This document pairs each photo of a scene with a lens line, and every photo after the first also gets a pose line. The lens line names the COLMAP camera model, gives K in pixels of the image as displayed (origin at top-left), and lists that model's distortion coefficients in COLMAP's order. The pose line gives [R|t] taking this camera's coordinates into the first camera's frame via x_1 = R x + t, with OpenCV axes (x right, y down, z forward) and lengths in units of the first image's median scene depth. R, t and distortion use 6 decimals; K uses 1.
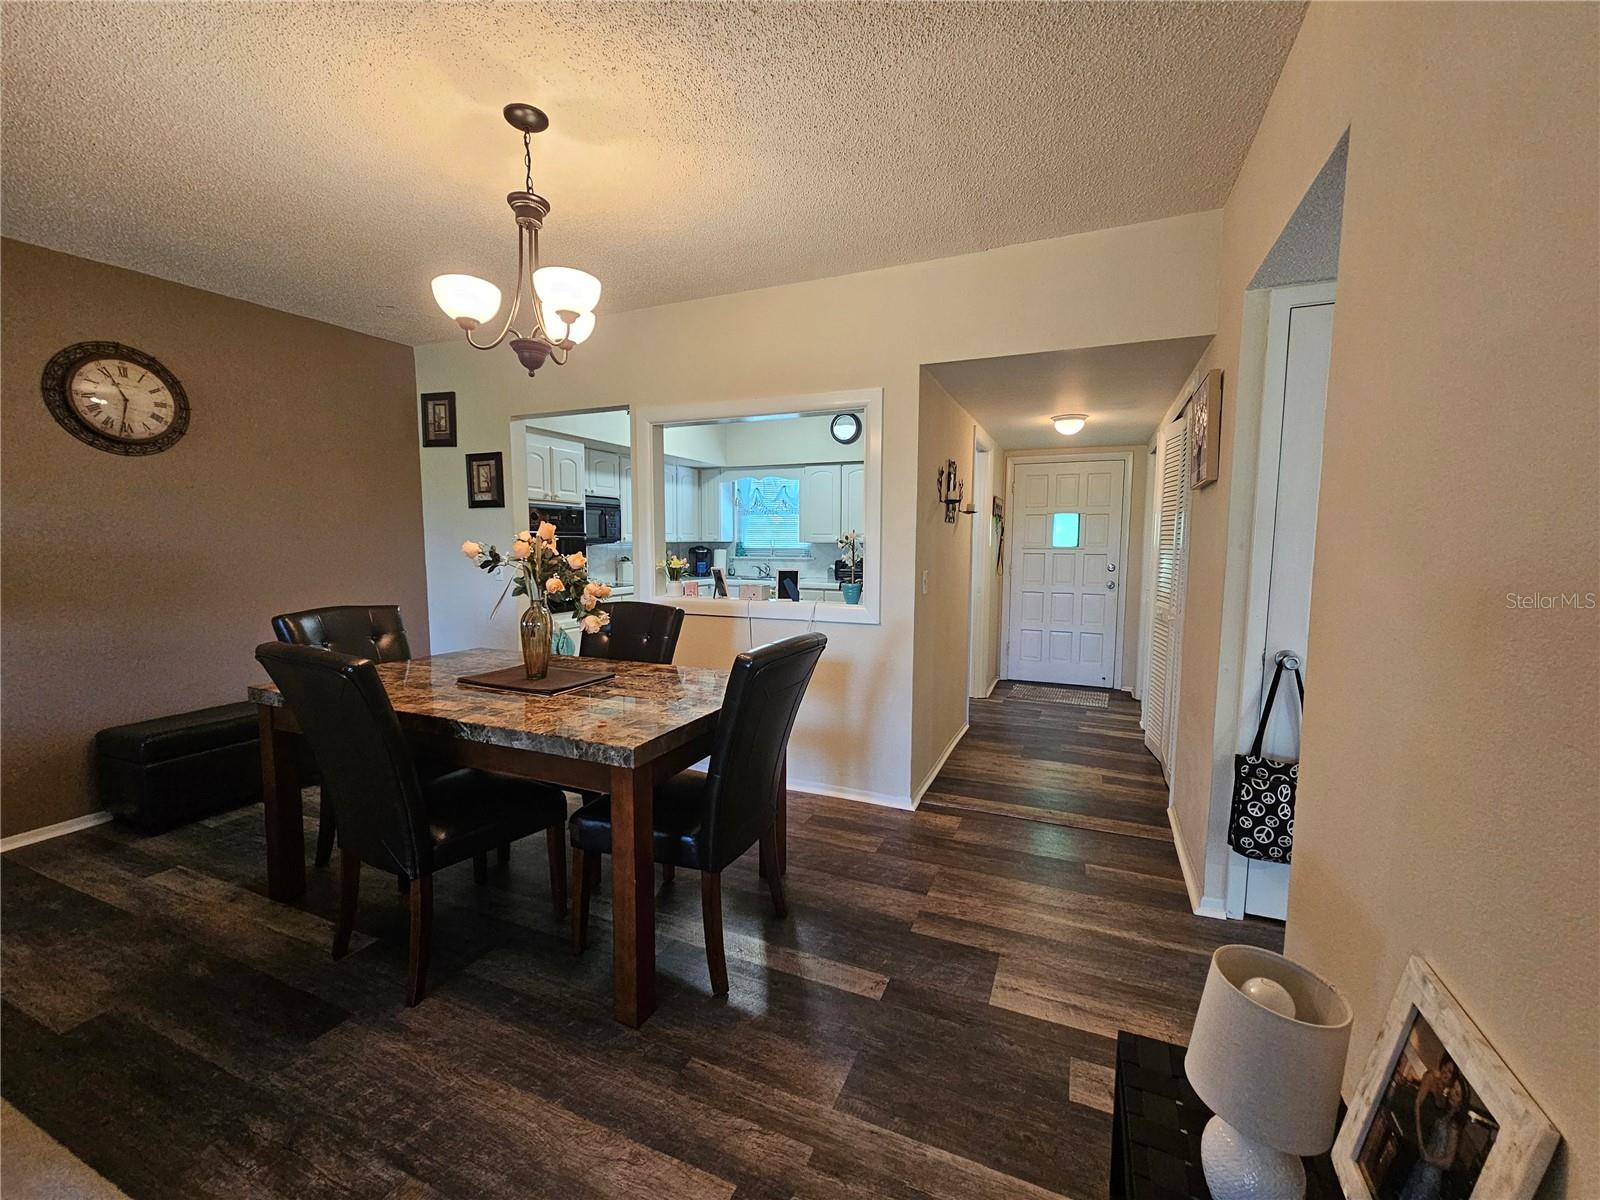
lens RADIAL K [[652.9, 0, 807.5], [0, 652.9, 607.1], [0, 0, 1]] dist [0.001253, -0.000251]
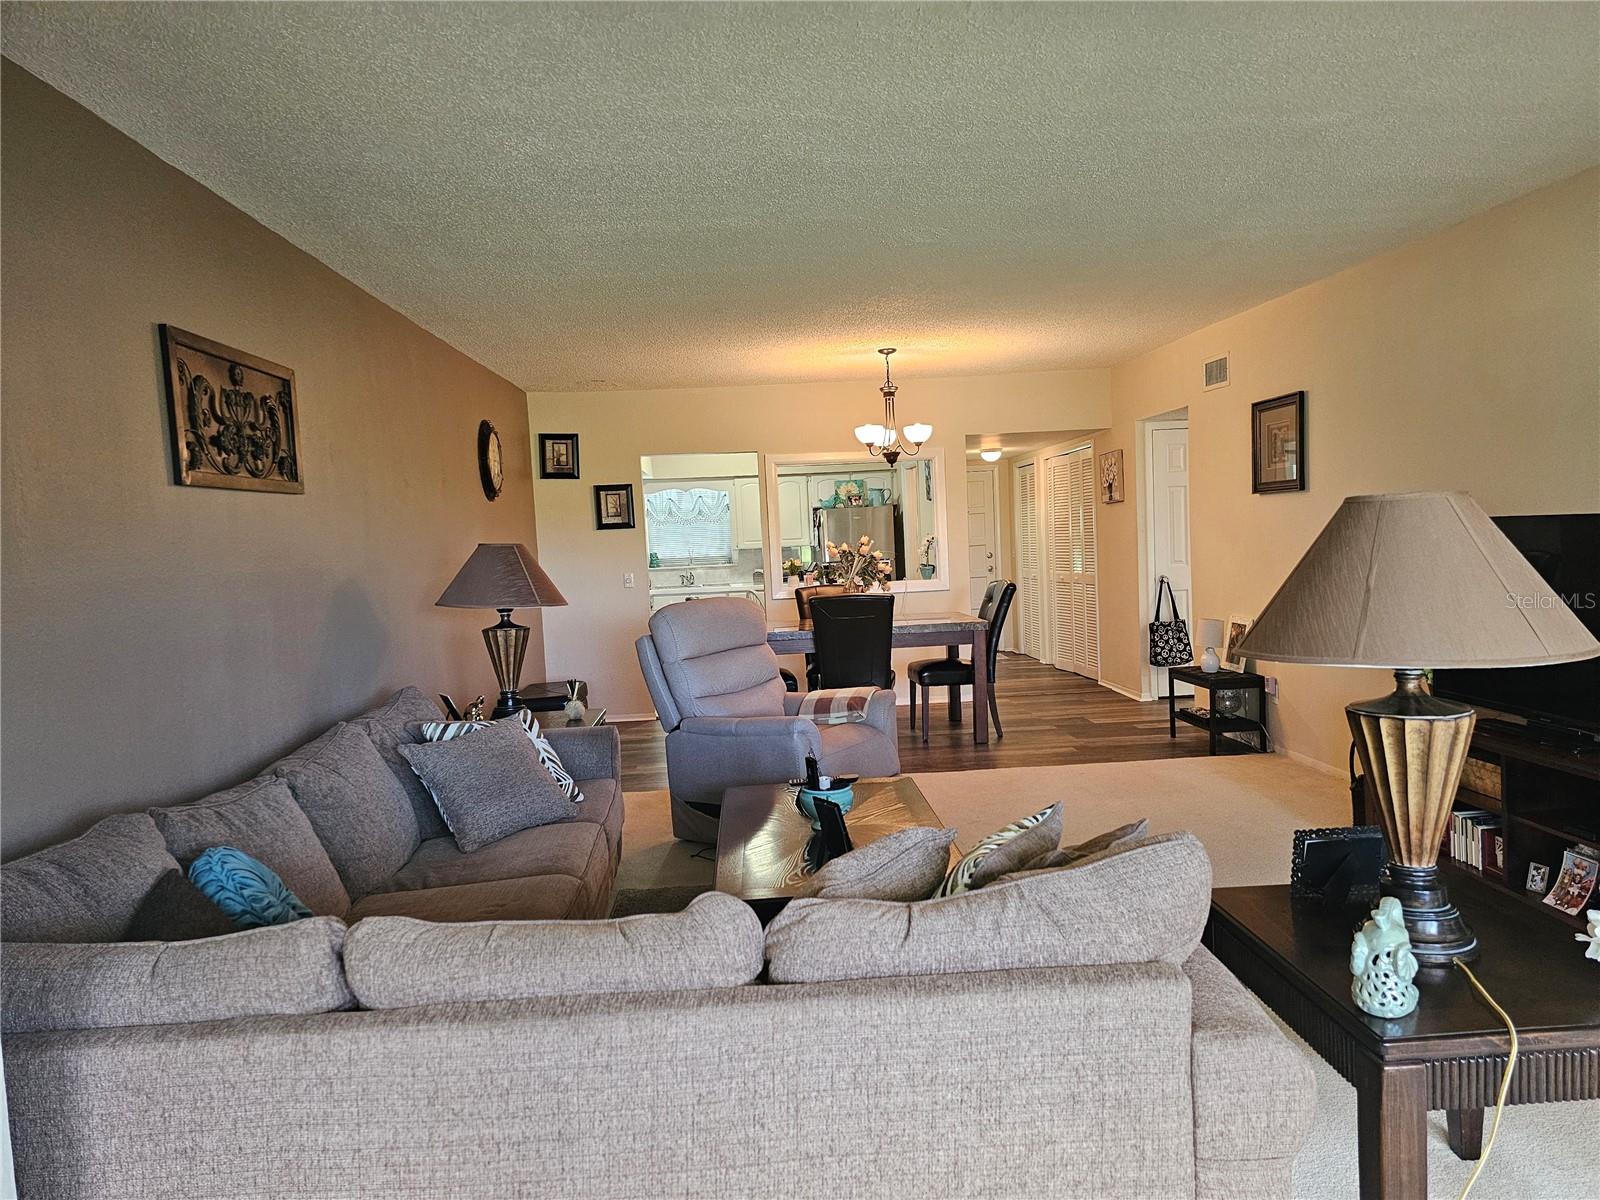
lens RADIAL K [[1066.0, 0, 827.0], [0, 1066.0, 617.7], [0, 0, 1]] dist [0.064466, -0.060968]
pose [[0.883279, -0.081577, 0.461696, -1.580577], [0.099145, 0.994976, -0.013873, 0.115995], [-0.458245, 0.058028, 0.886930, -1.374591]]
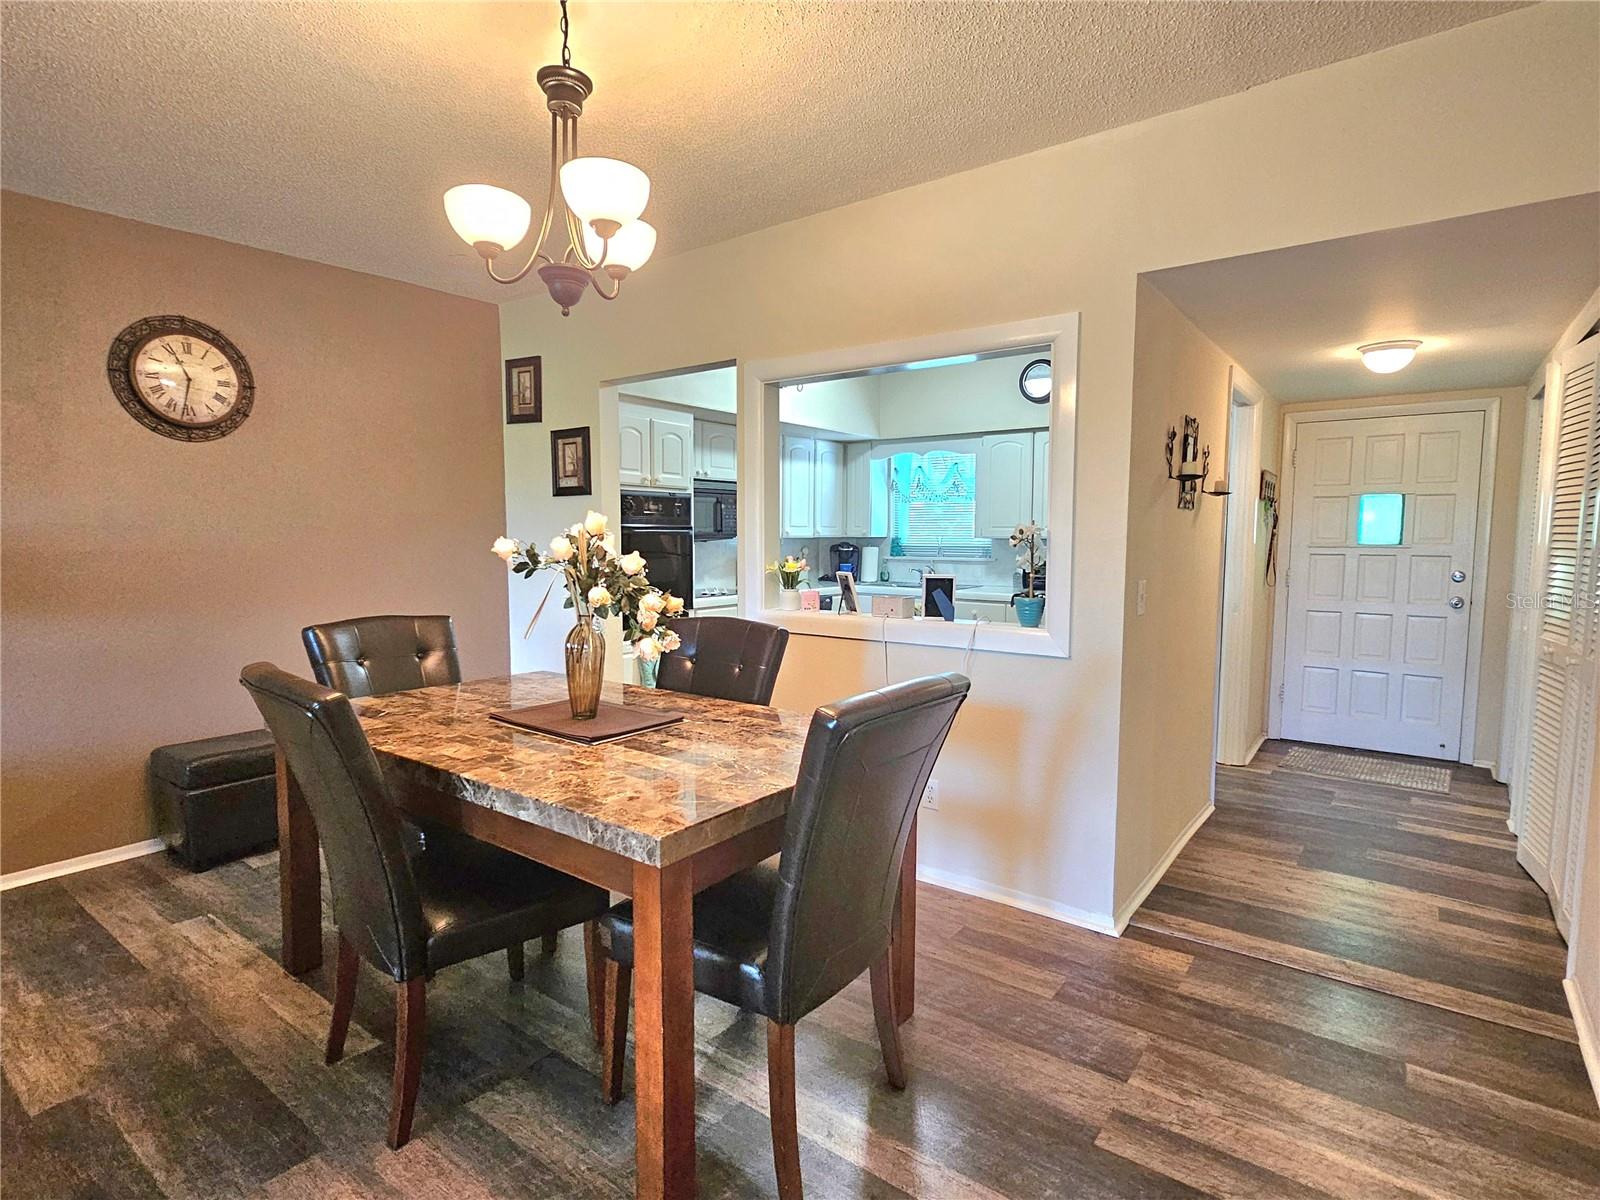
lens RADIAL K [[820.9, 0, 807.8], [0, 820.9, 610.3], [0, 0, 1]] dist [-0.001107, -0.000290]
pose [[0.973056, 0.019712, -0.229723, 0.045366], [-0.022206, 0.999719, -0.008279, -0.011597], [0.229496, 0.013157, 0.973221, 0.112464]]
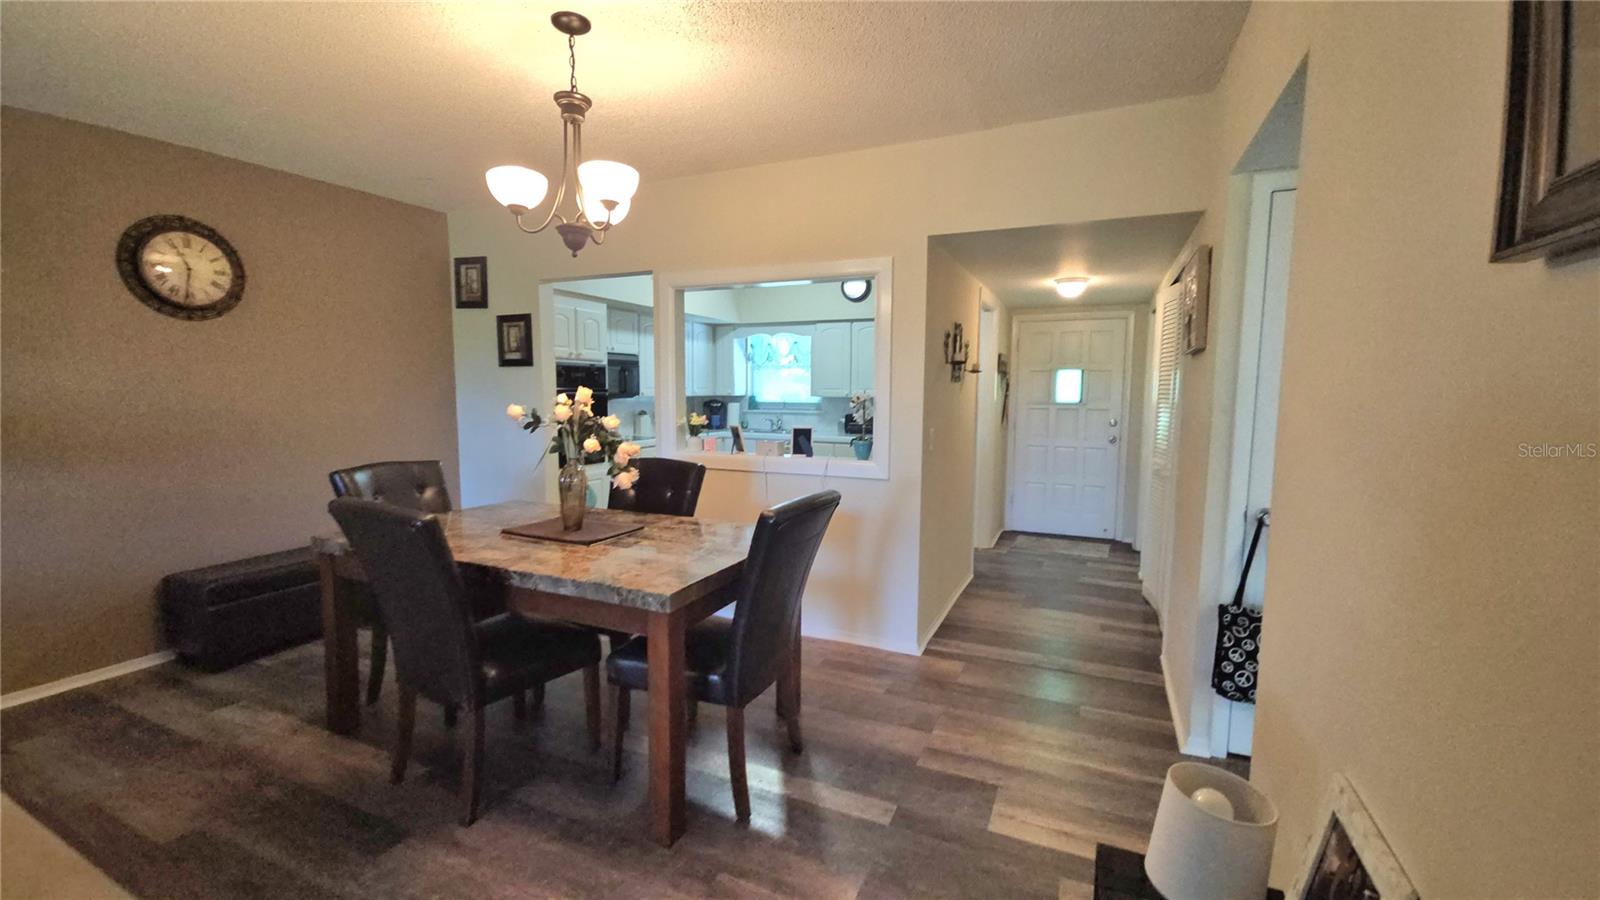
lens RADIAL K [[647.8, 0, 807.7], [0, 647.8, 457.2], [0, 0, 1]] dist [0.002629, 0.000253]
pose [[0.999922, 0.004070, -0.011789, -0.009929], [-0.004044, 0.999989, 0.002249, -0.013555], [0.011798, -0.002201, 0.999928, -0.062170]]
